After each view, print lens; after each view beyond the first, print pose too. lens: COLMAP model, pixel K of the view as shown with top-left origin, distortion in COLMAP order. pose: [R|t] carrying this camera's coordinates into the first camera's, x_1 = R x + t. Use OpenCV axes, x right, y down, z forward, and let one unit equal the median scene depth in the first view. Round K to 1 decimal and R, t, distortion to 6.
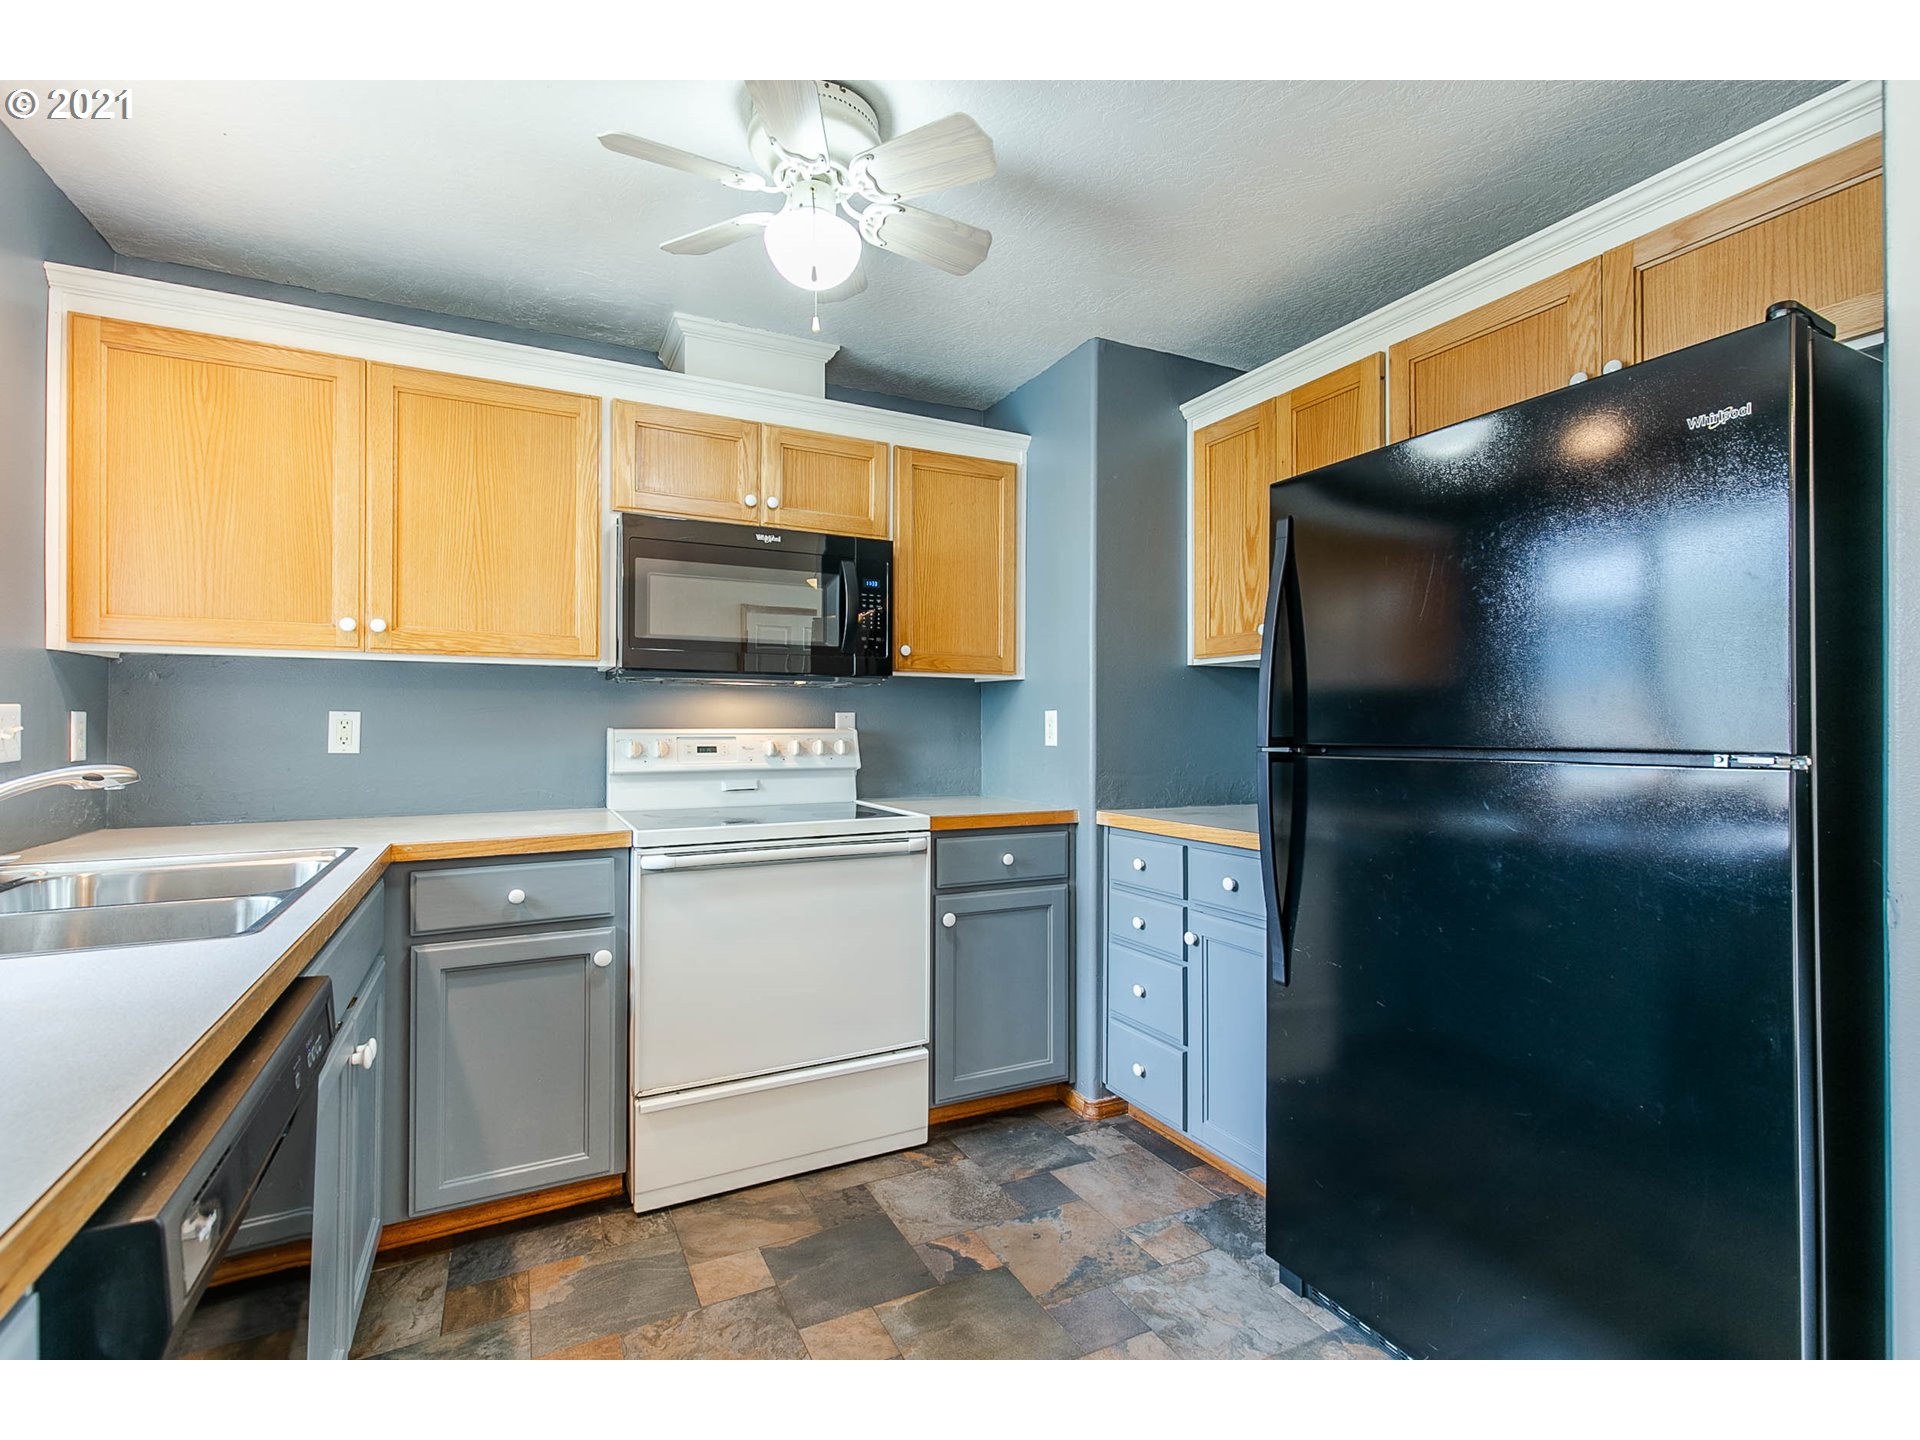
lens RADIAL K [[884.9, 0, 954.8], [0, 884.9, 712.5], [0, 0, 1]] dist [0.010159, -0.002627]
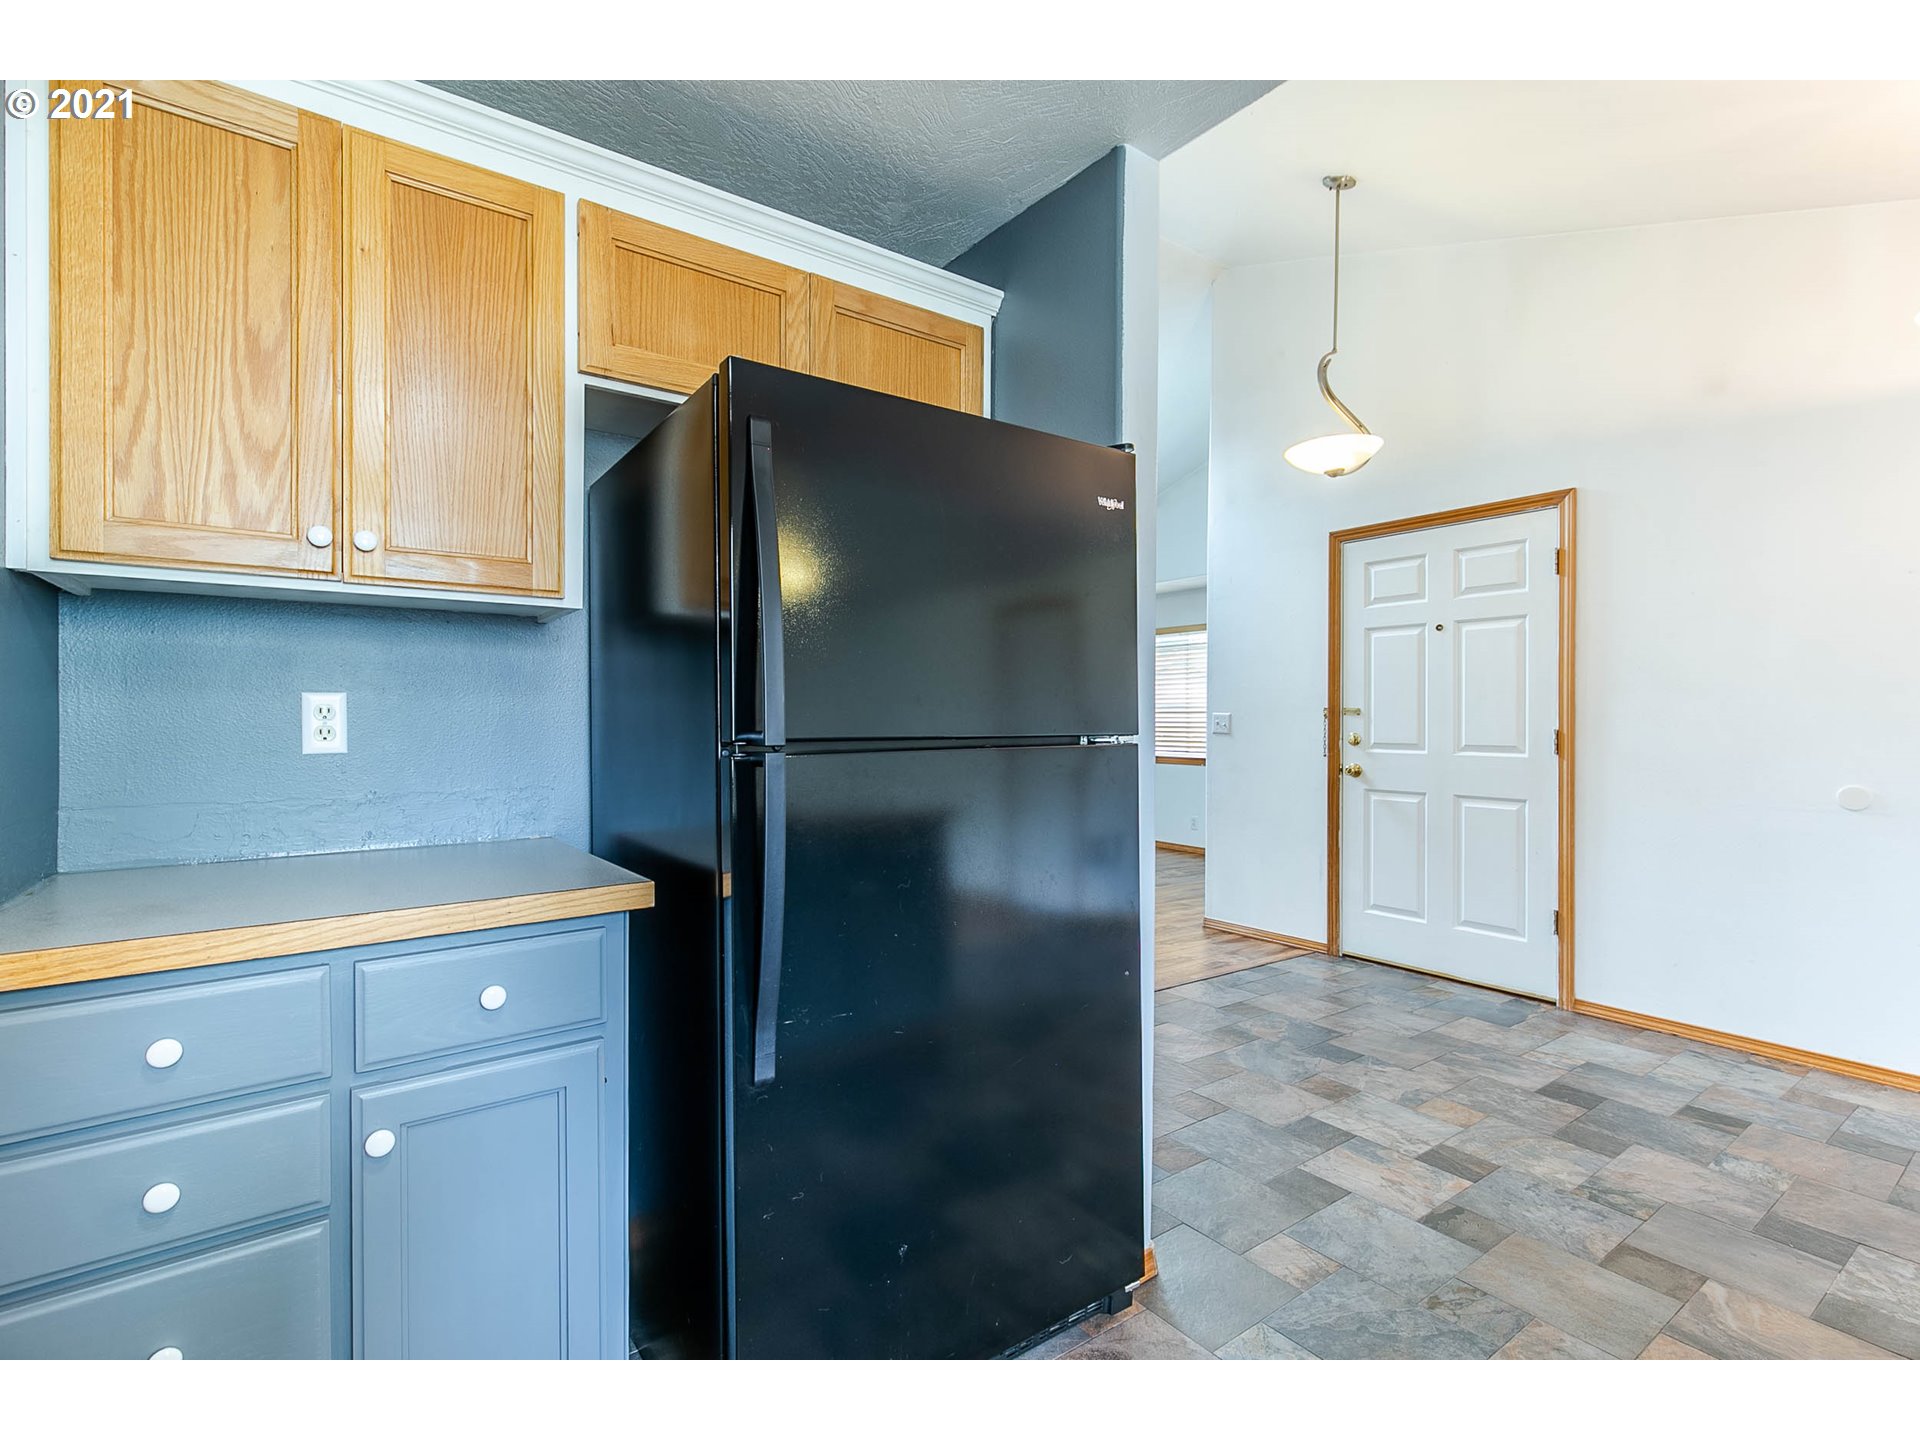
lens RADIAL K [[884.9, 0, 951.5], [0, 884.9, 716.3], [0, 0, 1]] dist [0.010159, -0.002627]
pose [[-0.148371, -0.001243, 0.988931, -0.258421], [-0.020292, 0.999793, -0.001787, 0.012746], [-0.988724, -0.020332, -0.148365, 0.704996]]
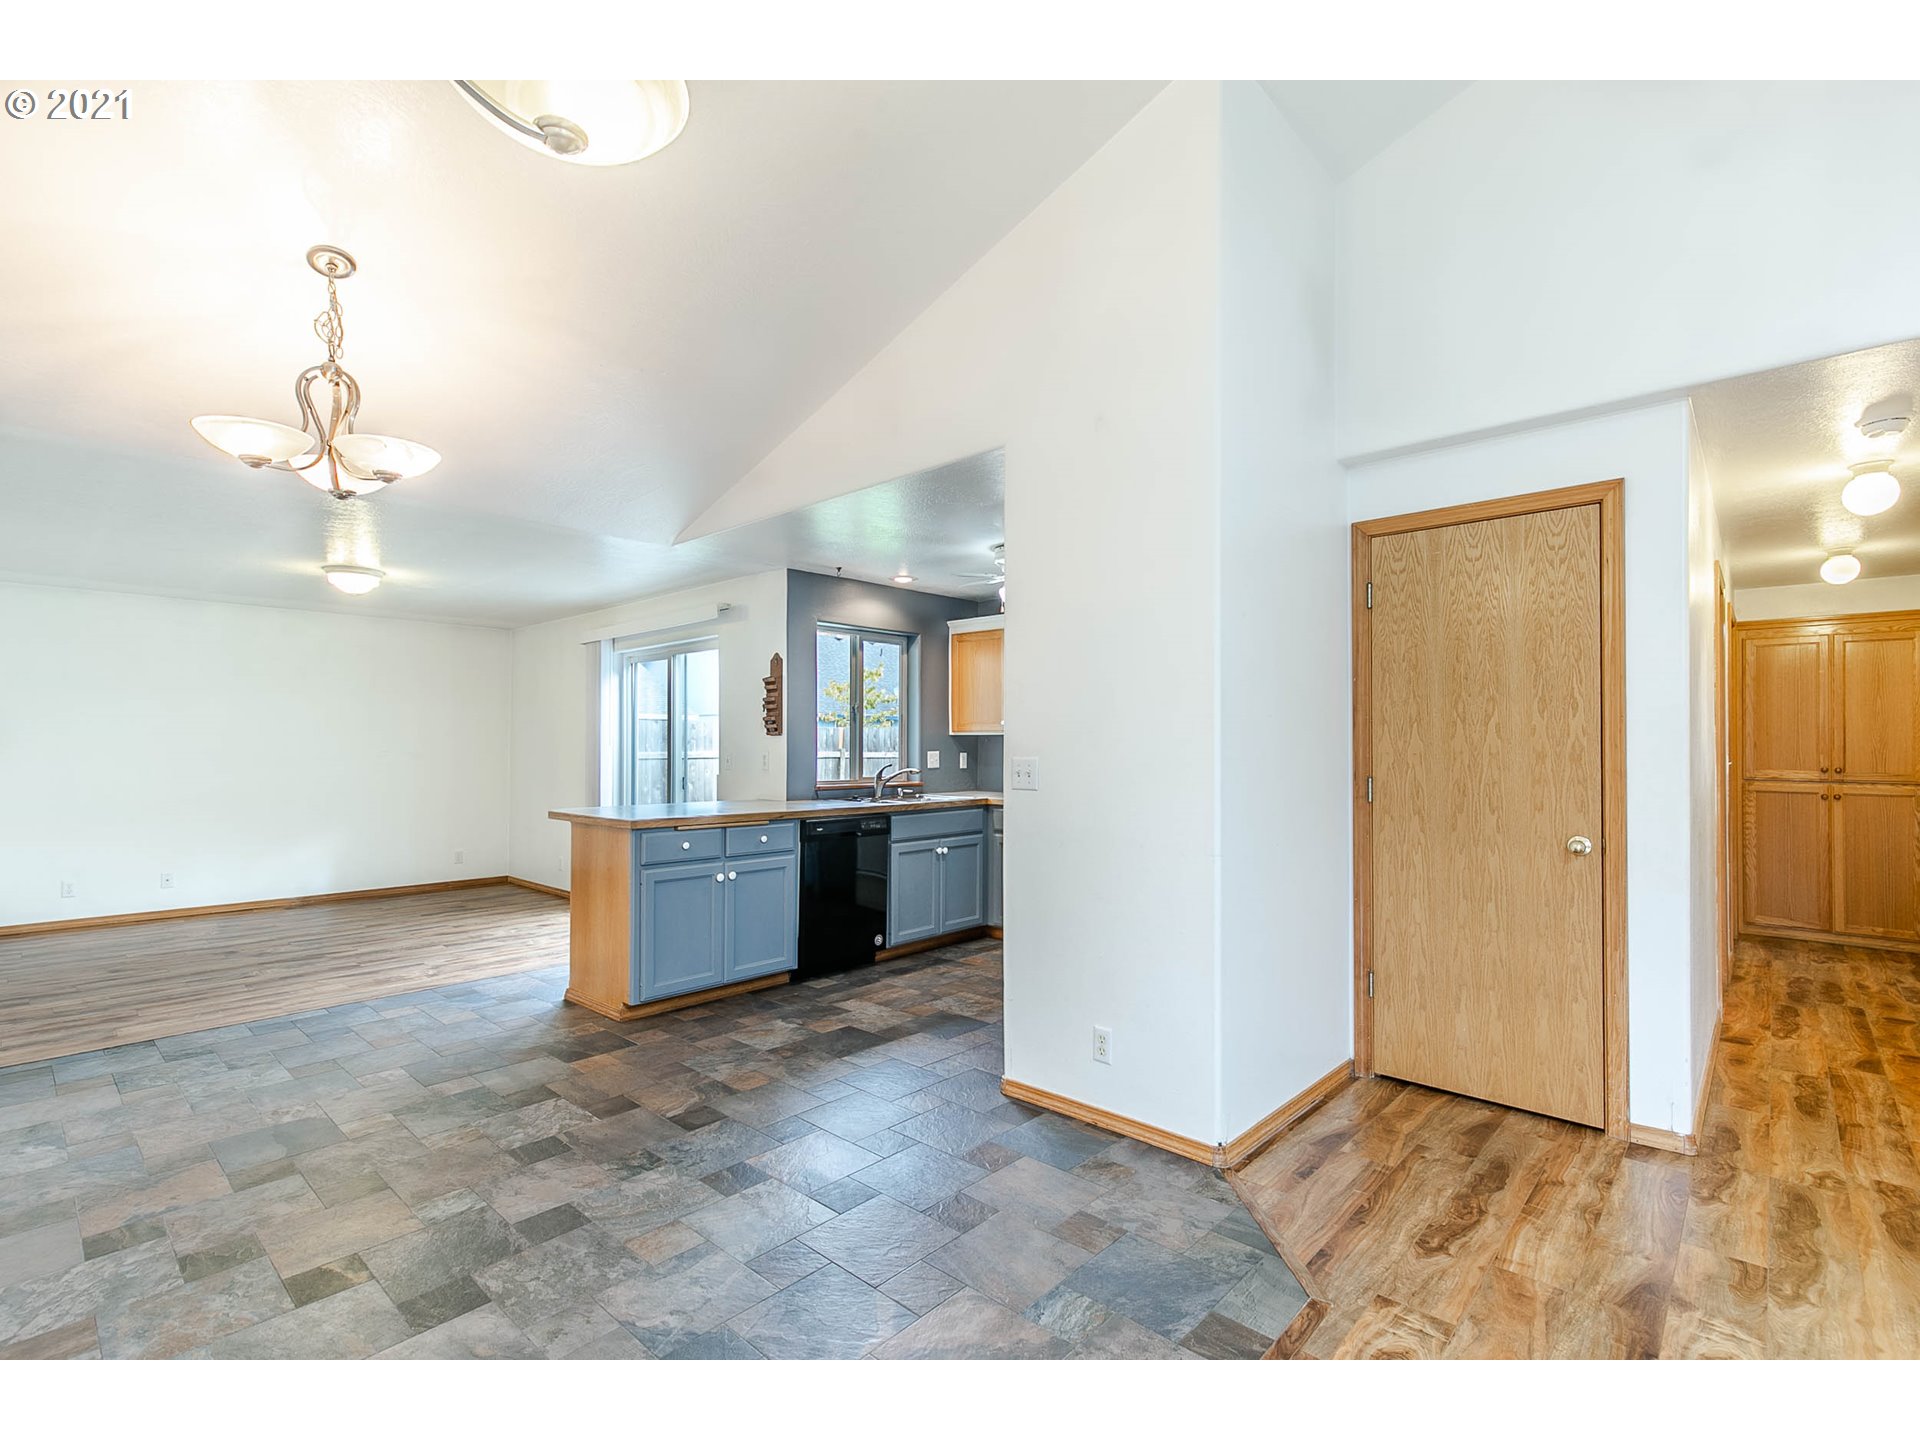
lens RADIAL K [[884.9, 0, 955.2], [0, 884.9, 731.4], [0, 0, 1]] dist [0.010159, -0.002627]
pose [[0.343295, -0.013771, -0.939127, 1.729895], [0.009667, 0.999891, -0.011129, -0.036671], [0.939178, -0.005258, 0.343391, -0.108705]]
